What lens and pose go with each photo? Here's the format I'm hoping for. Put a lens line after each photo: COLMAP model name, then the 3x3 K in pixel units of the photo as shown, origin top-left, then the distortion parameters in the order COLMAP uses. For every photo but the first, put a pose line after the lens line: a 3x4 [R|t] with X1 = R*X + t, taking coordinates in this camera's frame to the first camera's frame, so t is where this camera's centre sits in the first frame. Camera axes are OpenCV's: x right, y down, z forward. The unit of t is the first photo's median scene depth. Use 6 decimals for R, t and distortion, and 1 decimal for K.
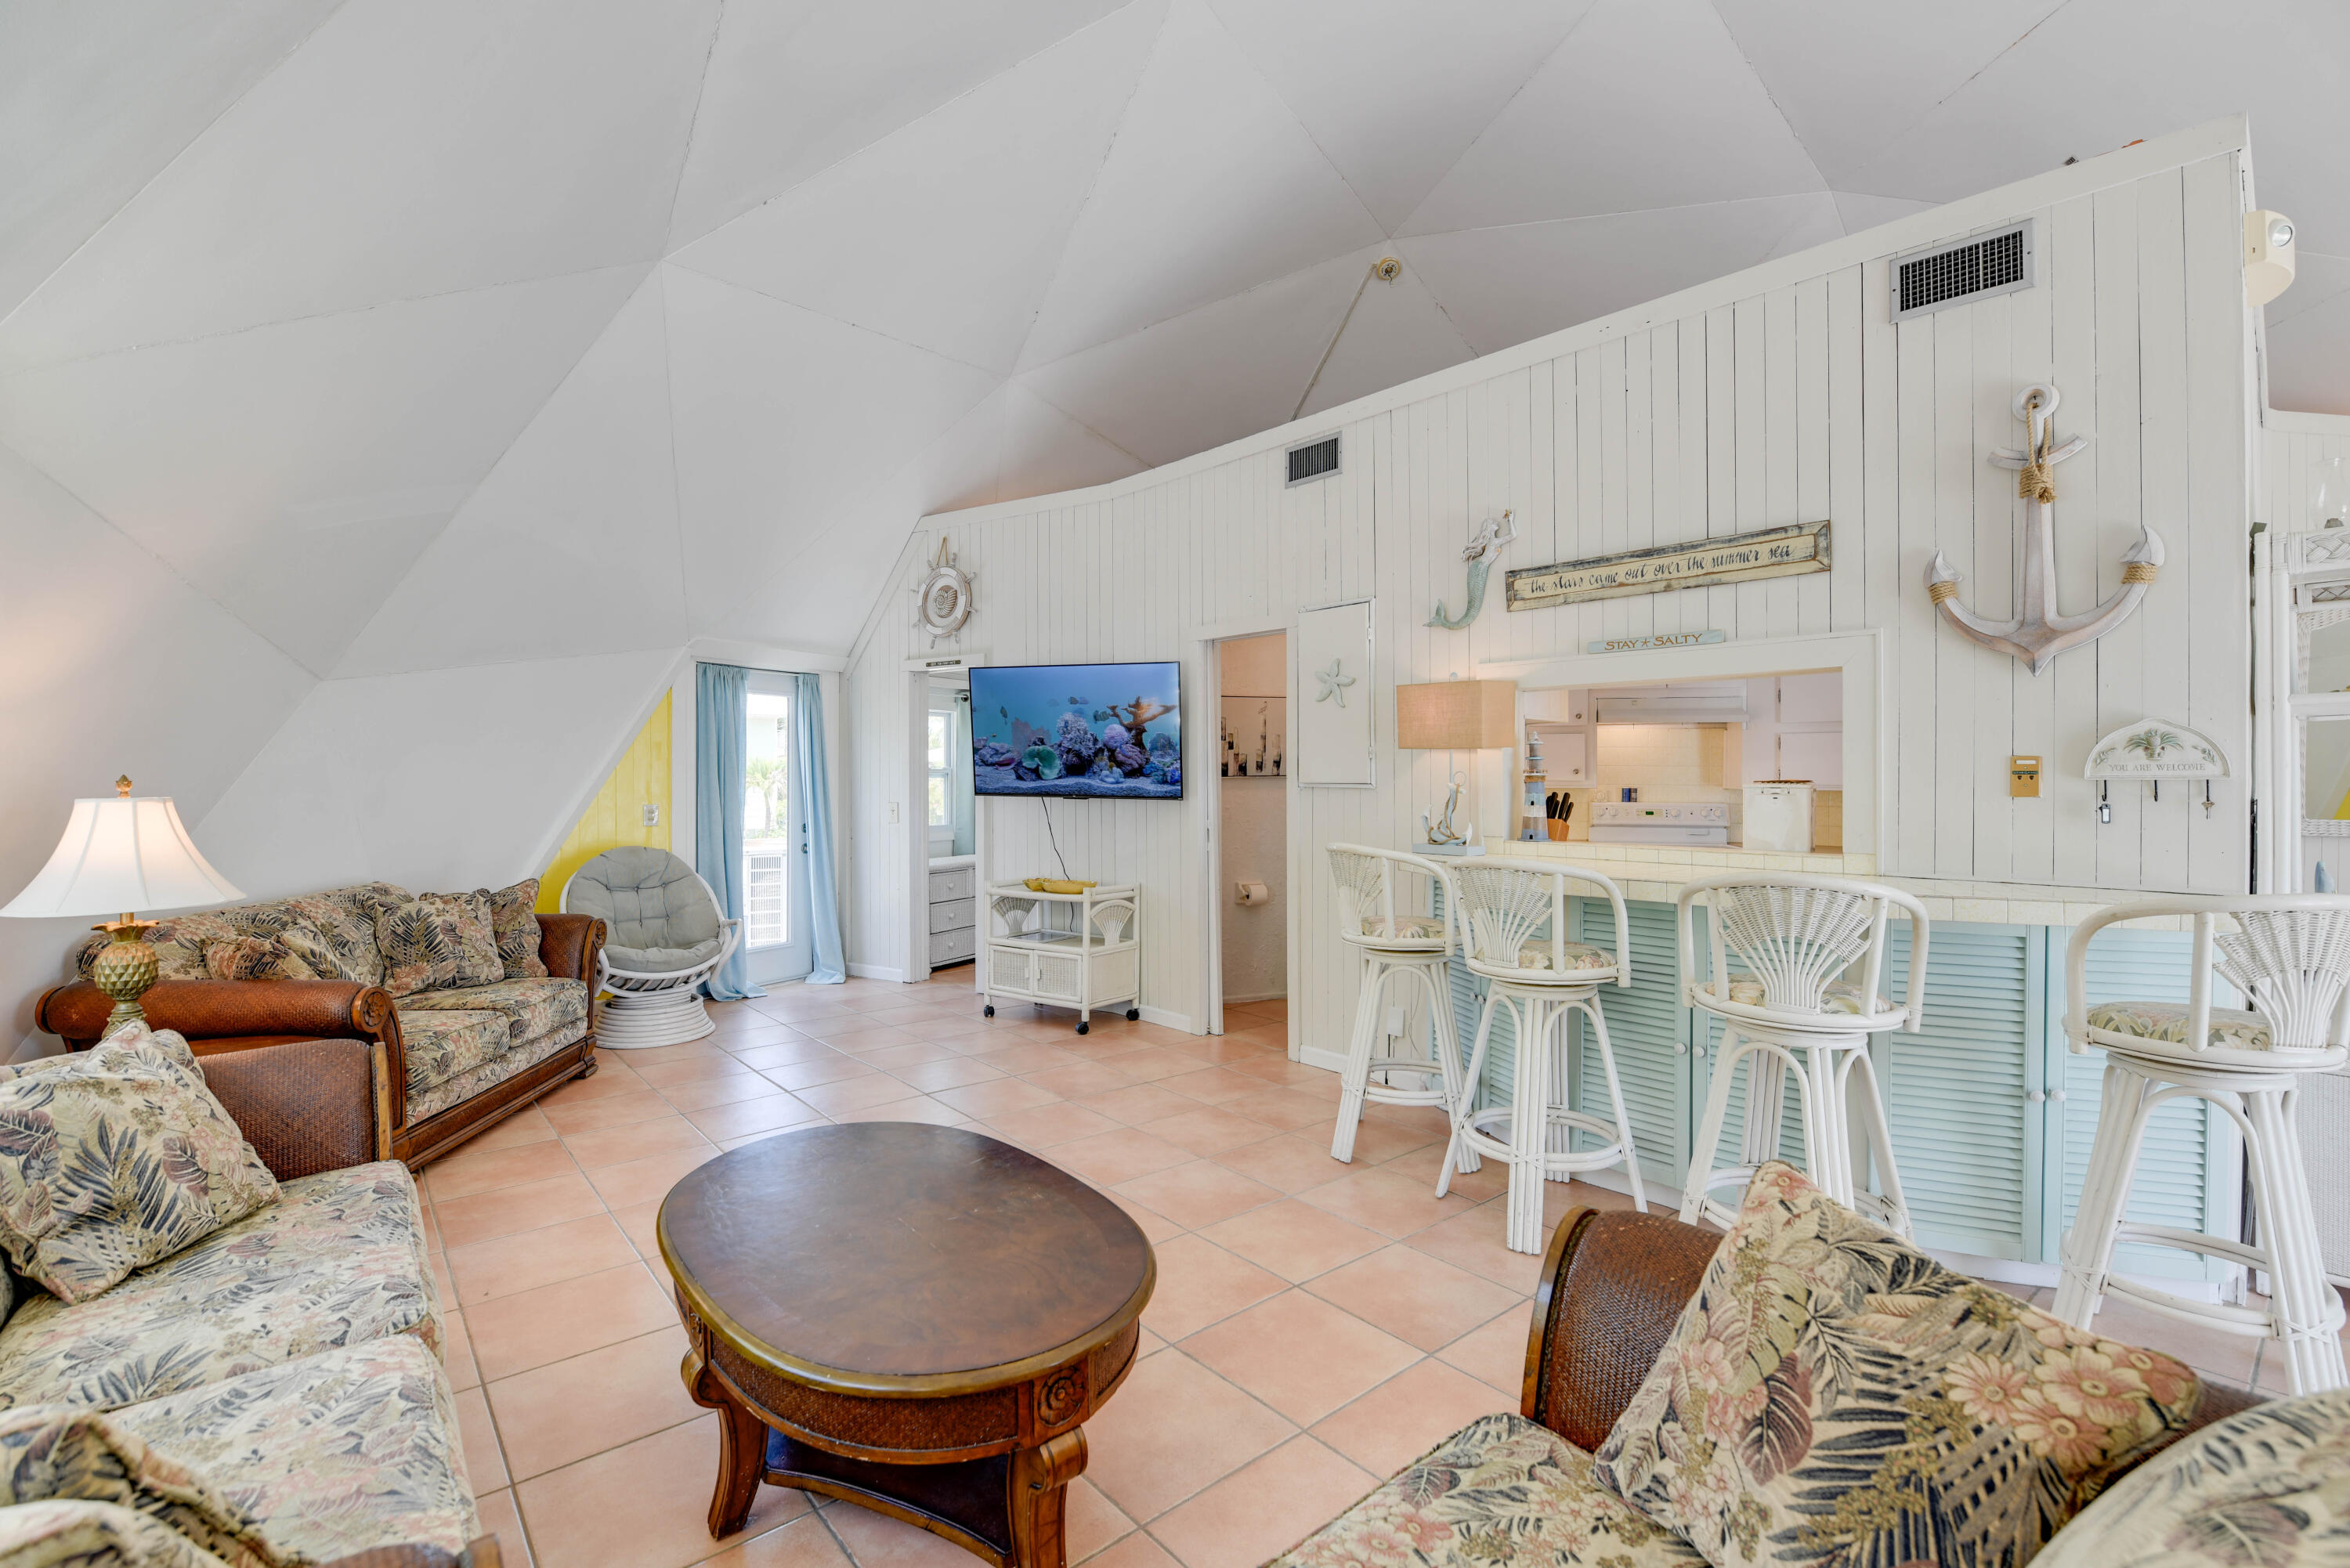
lens RADIAL K [[1079.8, 0, 1201.6], [0, 1079.8, 778.0], [0, 0, 1]] dist [-0.000088, -0.014362]
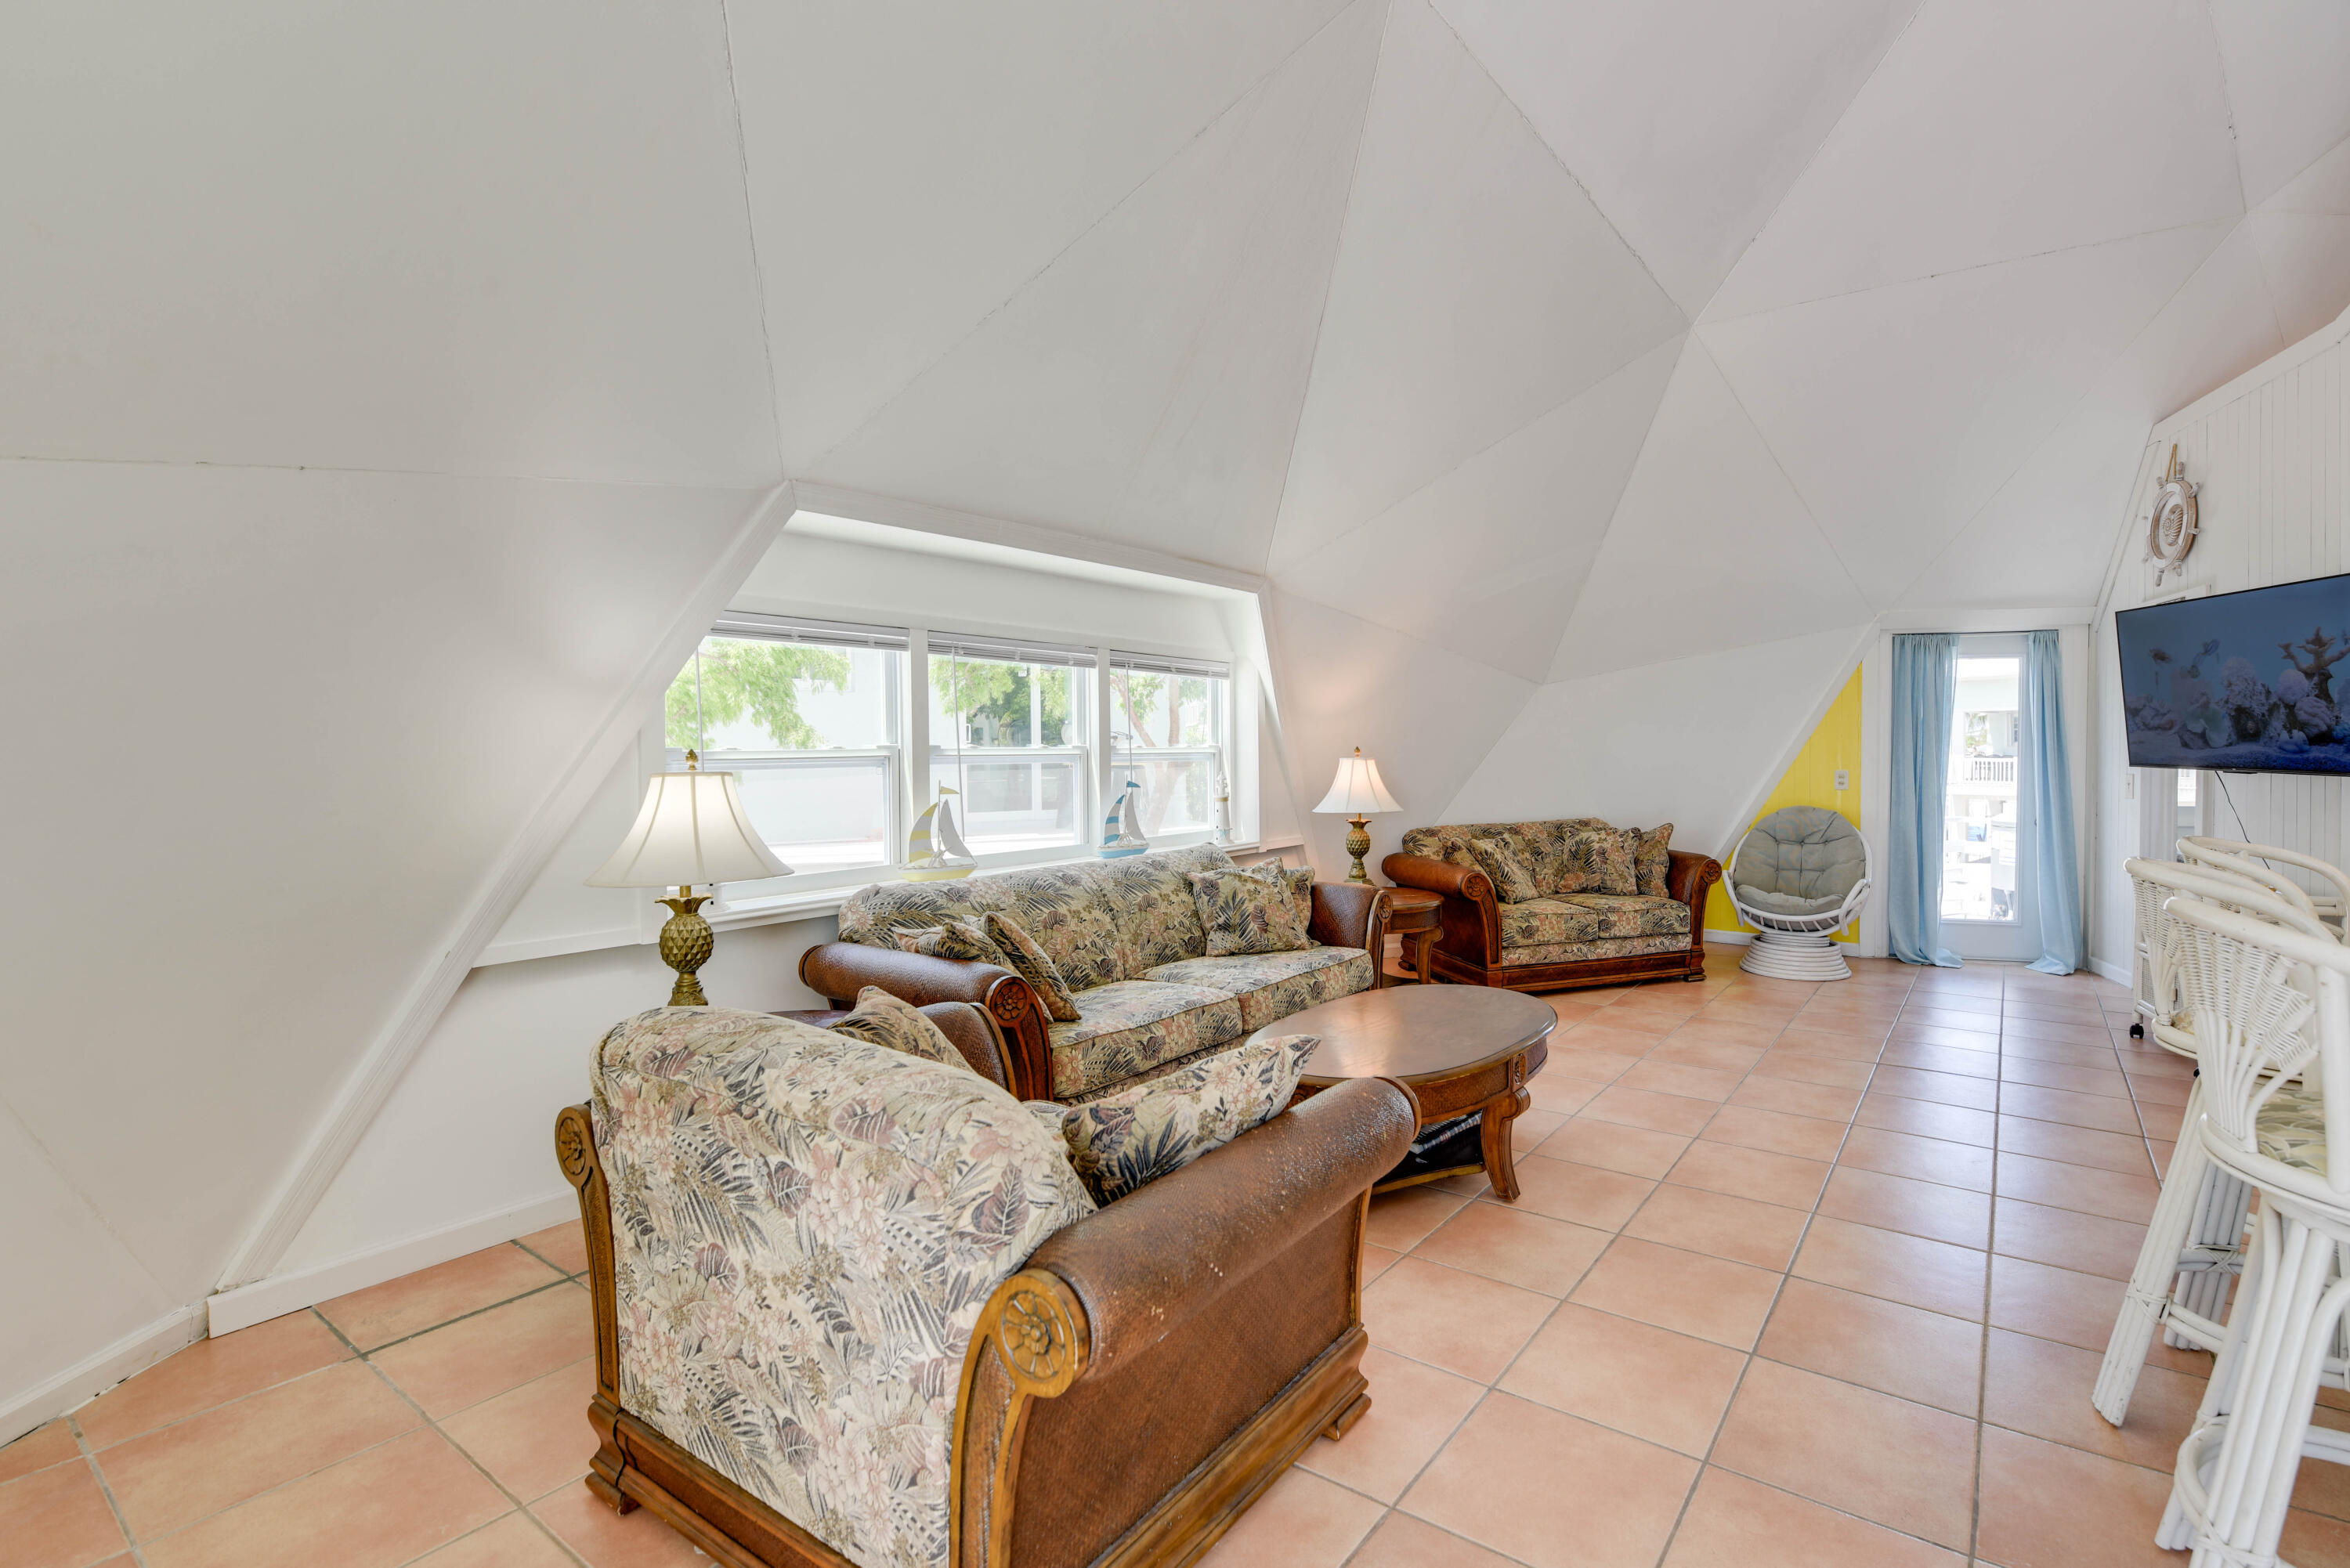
lens RADIAL K [[1079.8, 0, 1201.6], [0, 1079.8, 778.0], [0, 0, 1]] dist [-0.000088, -0.014362]
pose [[0.193961, 0.026609, -0.980648, 0.649588], [0.003490, 0.999607, 0.027813, -0.000353], [0.981003, -0.008818, 0.193792, 0.216534]]
